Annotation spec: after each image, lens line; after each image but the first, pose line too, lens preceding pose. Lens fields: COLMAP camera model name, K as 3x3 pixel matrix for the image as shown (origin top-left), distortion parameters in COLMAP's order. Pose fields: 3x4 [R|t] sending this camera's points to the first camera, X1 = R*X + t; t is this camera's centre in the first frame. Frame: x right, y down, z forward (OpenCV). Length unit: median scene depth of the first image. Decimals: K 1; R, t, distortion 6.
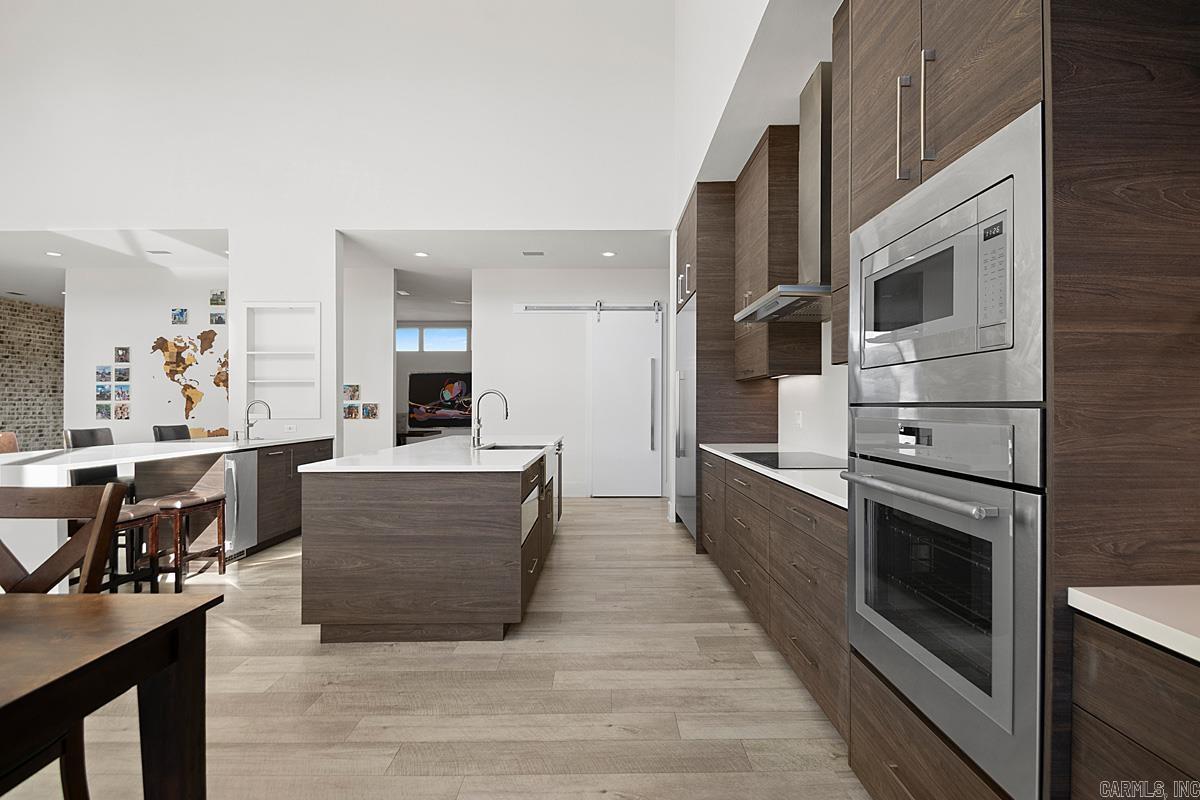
lens RADIAL K [[563.9, 0, 613.0], [0, 563.9, 402.7], [0, 0, 1]] dist [0.024598, -0.000570]
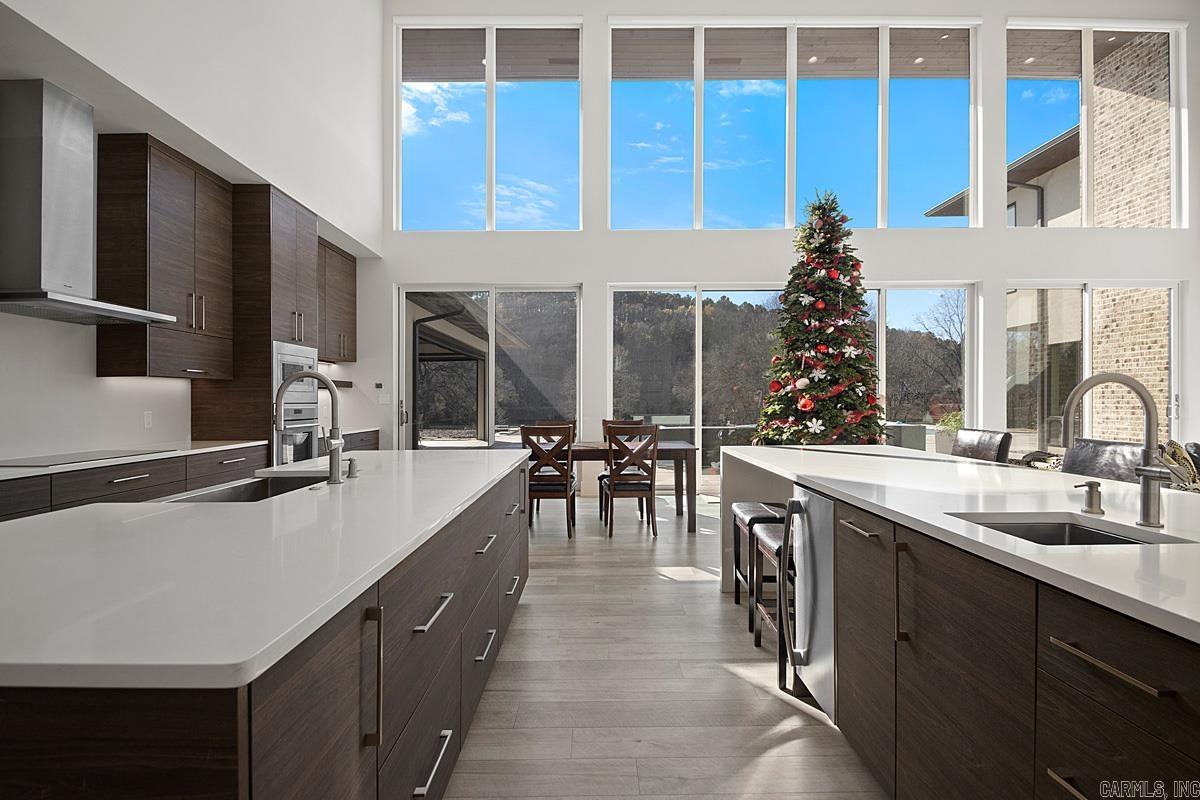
lens RADIAL K [[563.8, 0, 603.6], [0, 563.8, 396.3], [0, 0, 1]] dist [0.025952, -0.011120]
pose [[-0.999916, 0.010265, -0.007879, -0.273159], [0.010361, 0.999872, -0.012222, 0.004928], [0.007753, -0.012303, -0.999894, 0.863523]]
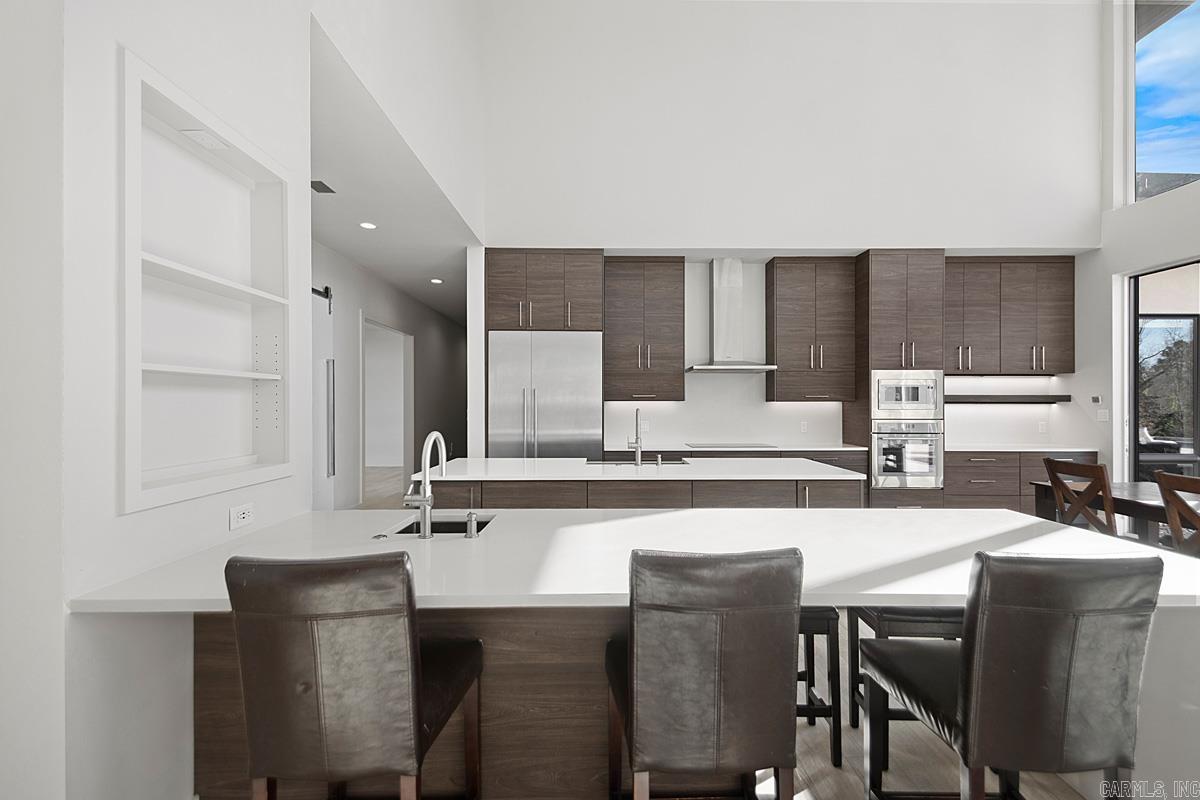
lens RADIAL K [[551.4, 0, 607.3], [0, 551.4, 405.0], [0, 0, 1]] dist [0.027092, 0.000138]
pose [[-0.017727, -0.000179, 0.999843, -0.696453], [-0.005227, 0.999986, 0.000086, -0.017149], [-0.999829, -0.005225, -0.017728, 0.620073]]
